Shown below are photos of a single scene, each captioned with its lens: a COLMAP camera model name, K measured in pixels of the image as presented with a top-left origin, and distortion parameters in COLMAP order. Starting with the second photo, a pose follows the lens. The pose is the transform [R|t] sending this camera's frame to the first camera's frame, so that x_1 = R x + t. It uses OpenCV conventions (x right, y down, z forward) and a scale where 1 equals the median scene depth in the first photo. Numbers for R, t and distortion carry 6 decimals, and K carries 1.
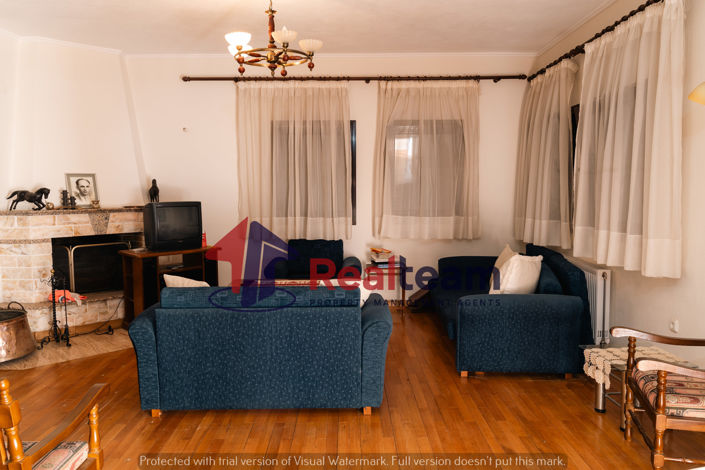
lens RADIAL K [[542.1, 0, 352.2], [0, 542.1, 236.6], [0, 0, 1]] dist [0.011510, -0.019706]
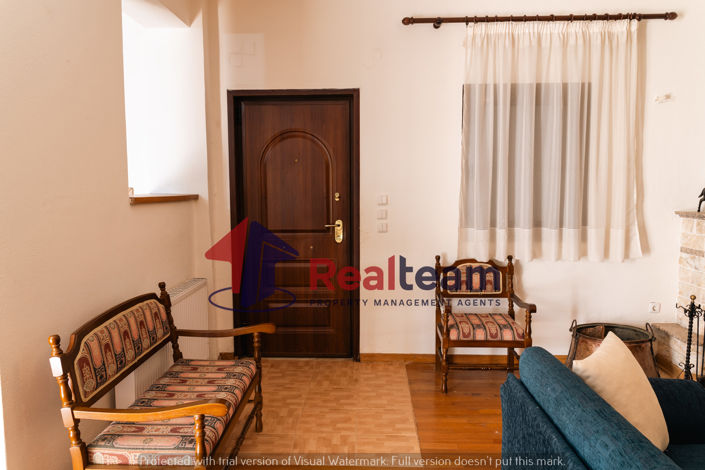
lens RADIAL K [[542.1, 0, 350.1], [0, 542.1, 236.2], [0, 0, 1]] dist [0.011510, -0.019706]
pose [[-0.036639, 0.104692, -0.993830, 0.168863], [-0.088147, 0.990282, 0.107568, -0.050910], [0.995433, 0.091544, -0.027055, 0.498434]]
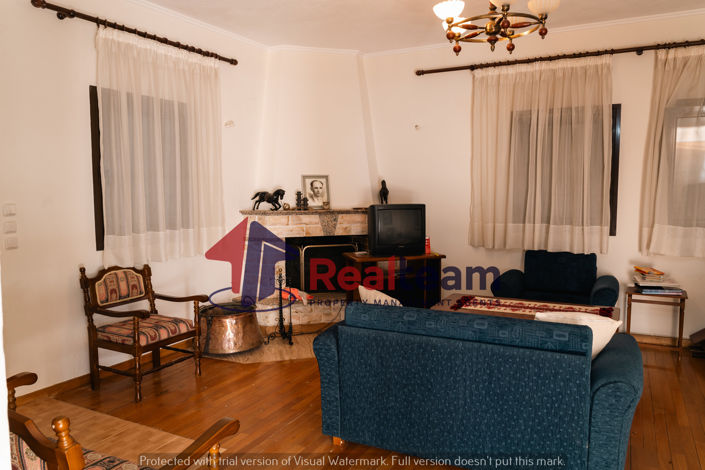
lens RADIAL K [[542.1, 0, 349.4], [0, 542.1, 235.4], [0, 0, 1]] dist [0.011510, -0.019706]
pose [[0.884314, 0.040217, -0.465158, 0.036989], [-0.042138, 0.999092, 0.006271, -0.012474], [0.464988, 0.014055, 0.885205, 0.133432]]
